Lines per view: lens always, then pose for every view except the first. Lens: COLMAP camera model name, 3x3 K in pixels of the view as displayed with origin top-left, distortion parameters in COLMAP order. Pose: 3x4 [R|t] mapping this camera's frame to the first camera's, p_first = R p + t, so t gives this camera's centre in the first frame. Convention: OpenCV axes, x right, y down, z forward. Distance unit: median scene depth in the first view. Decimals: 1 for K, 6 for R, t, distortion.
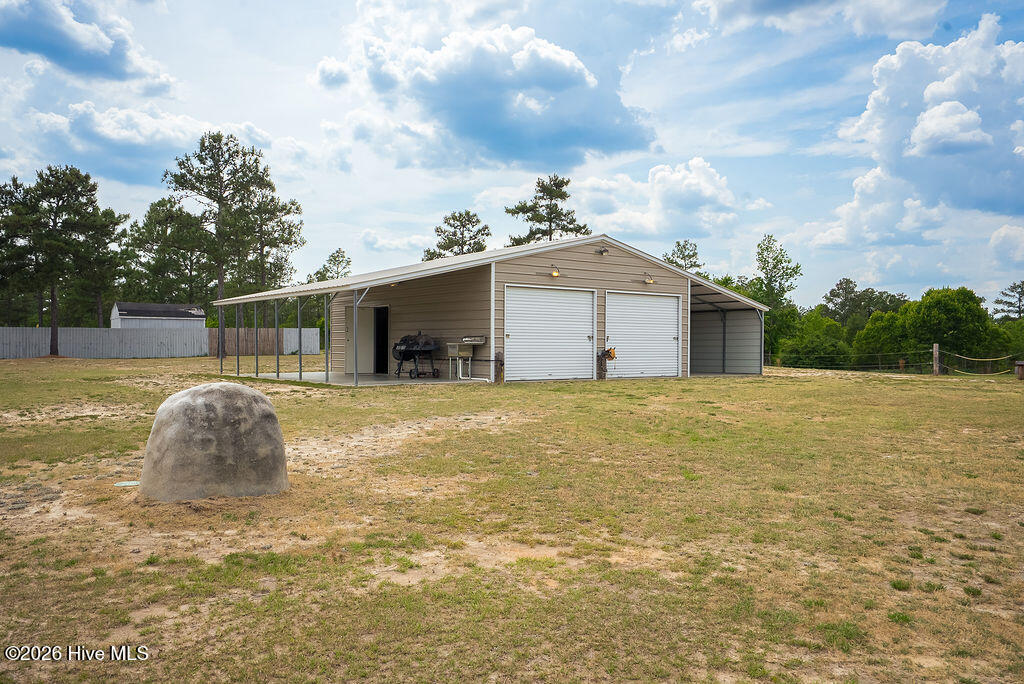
lens RADIAL K [[786.5, 0, 512.0], [0, 786.5, 342.0], [0, 0, 1]] dist [-0.000050, 0.002898]
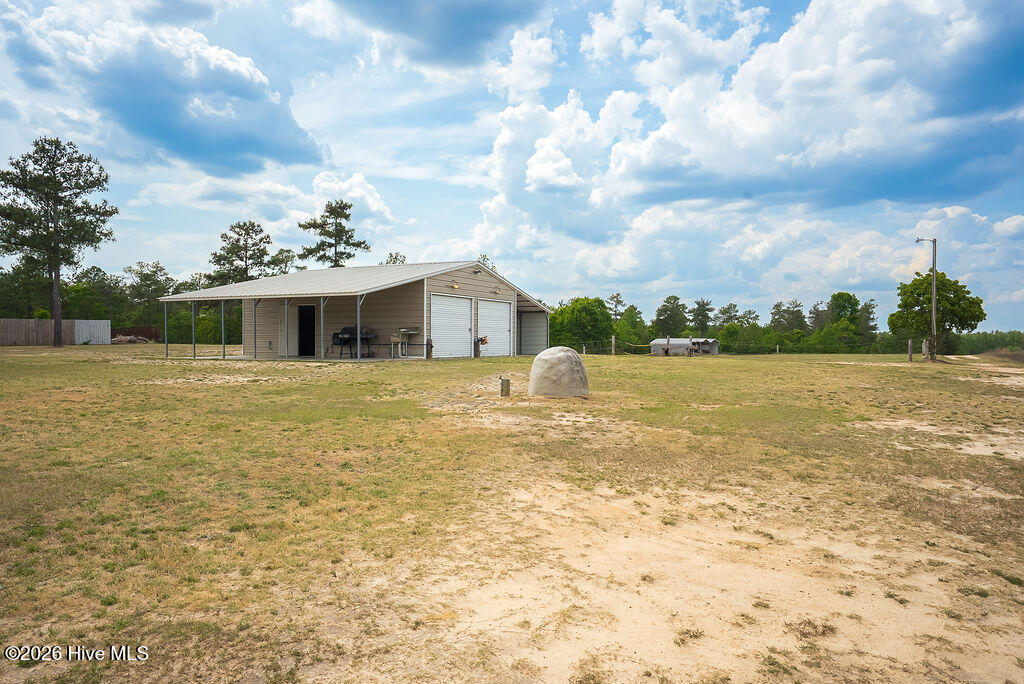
lens RADIAL K [[697.3, 0, 512.0], [0, 697.3, 342.0], [0, 0, 1]] dist [0.001491, 0.000946]
pose [[0.897847, -0.002983, 0.440297, -0.184607], [-0.000297, 0.999973, 0.007380, 0.003675], [-0.440307, -0.006757, 0.897822, -0.103350]]
